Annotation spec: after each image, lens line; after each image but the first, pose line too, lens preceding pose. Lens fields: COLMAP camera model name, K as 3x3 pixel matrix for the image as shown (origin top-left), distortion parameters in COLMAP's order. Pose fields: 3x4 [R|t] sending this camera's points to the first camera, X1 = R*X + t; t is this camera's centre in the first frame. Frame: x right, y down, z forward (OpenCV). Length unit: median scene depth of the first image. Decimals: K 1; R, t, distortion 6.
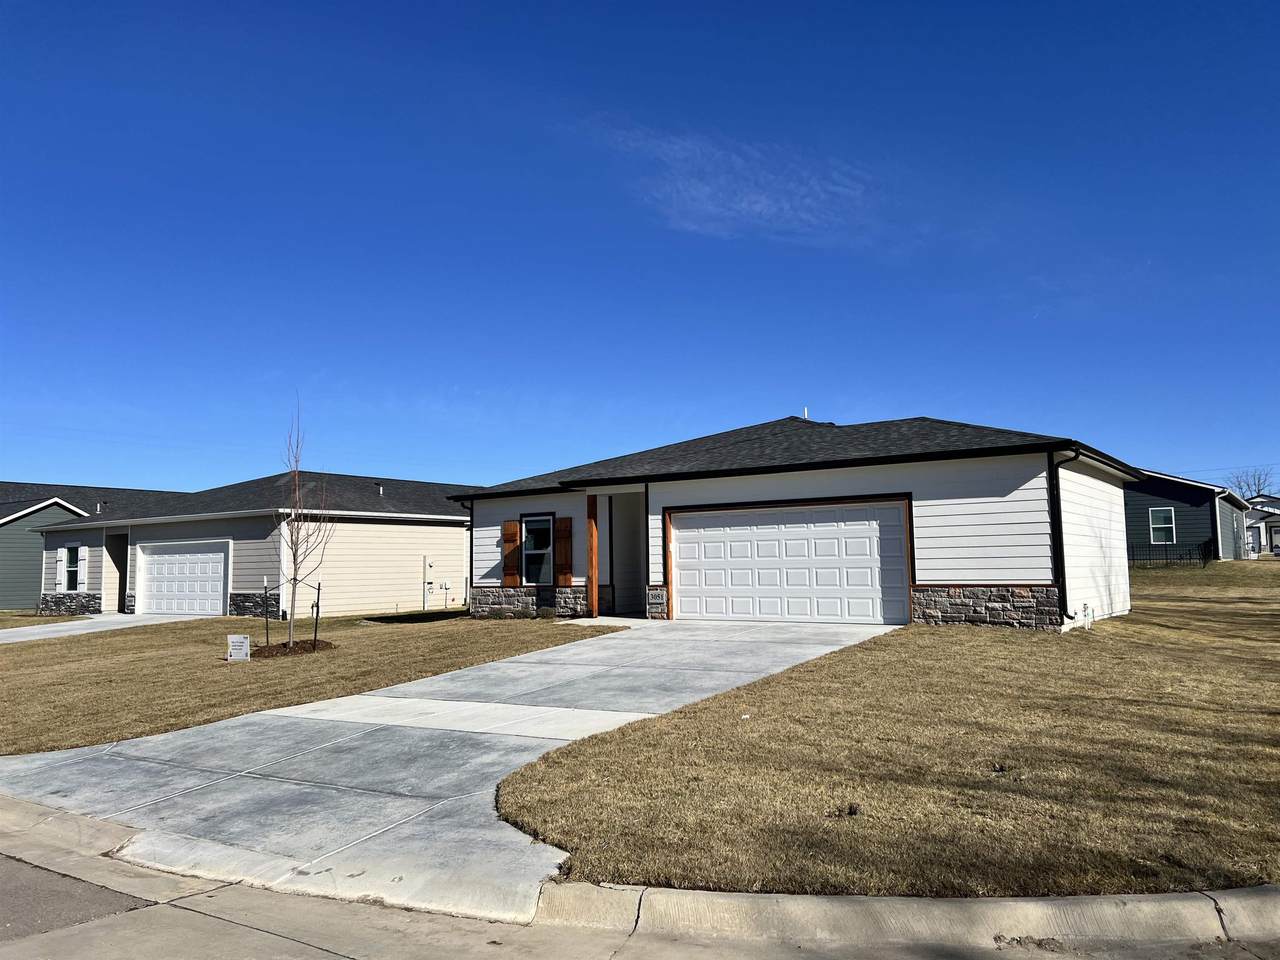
lens RADIAL K [[969.5, 0, 640.0], [0, 969.5, 480.0], [0, 0, 1]] dist [0.086770, -0.136059]
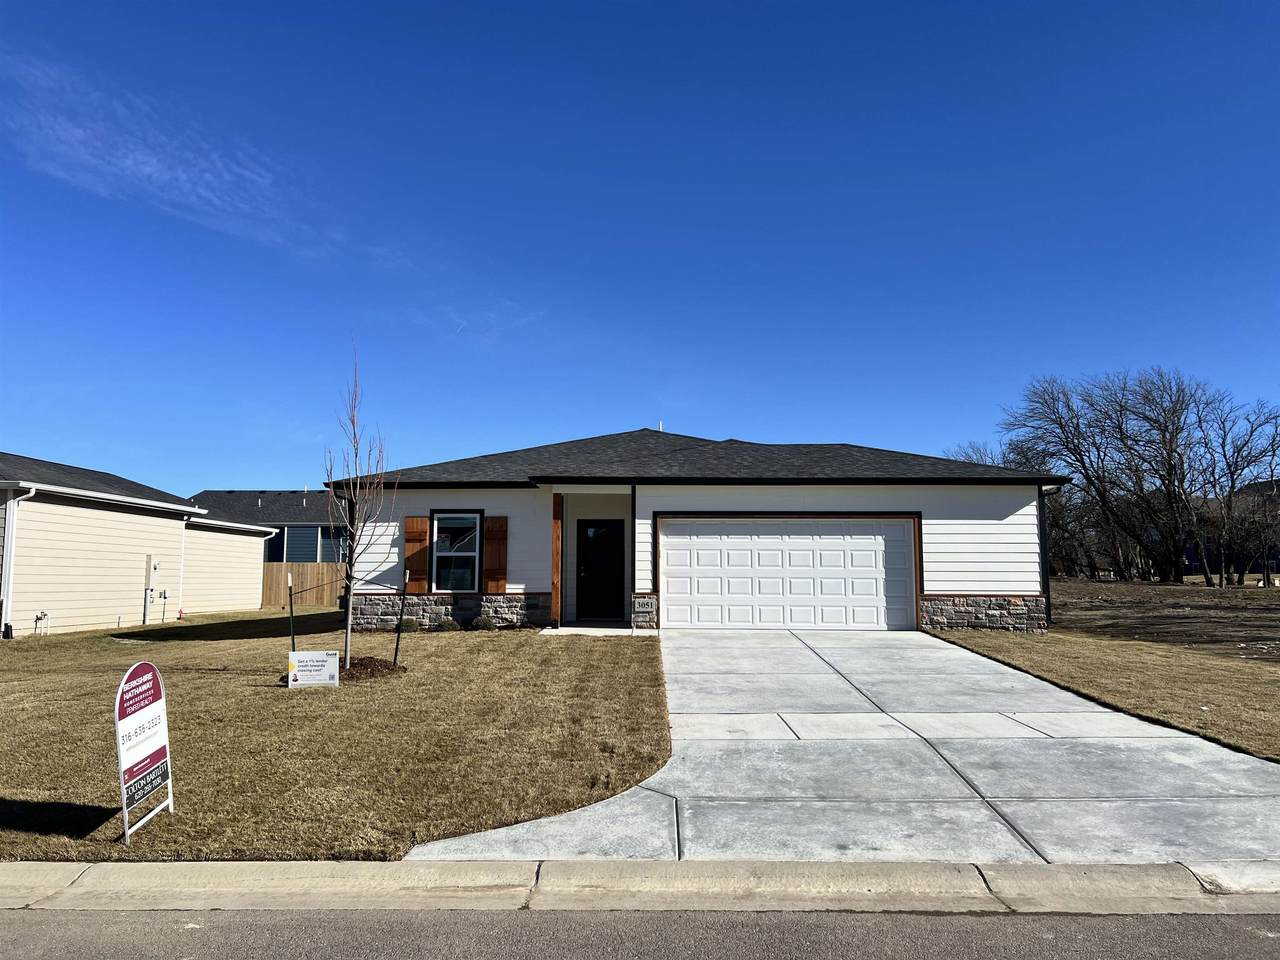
lens RADIAL K [[969.5, 0, 640.0], [0, 969.5, 480.0], [0, 0, 1]] dist [0.086770, -0.136059]
pose [[0.831346, 0.075495, 0.550604, -0.518761], [-0.066290, 0.997128, -0.036629, 0.032921], [-0.551788, -0.006048, 0.833963, 0.207822]]
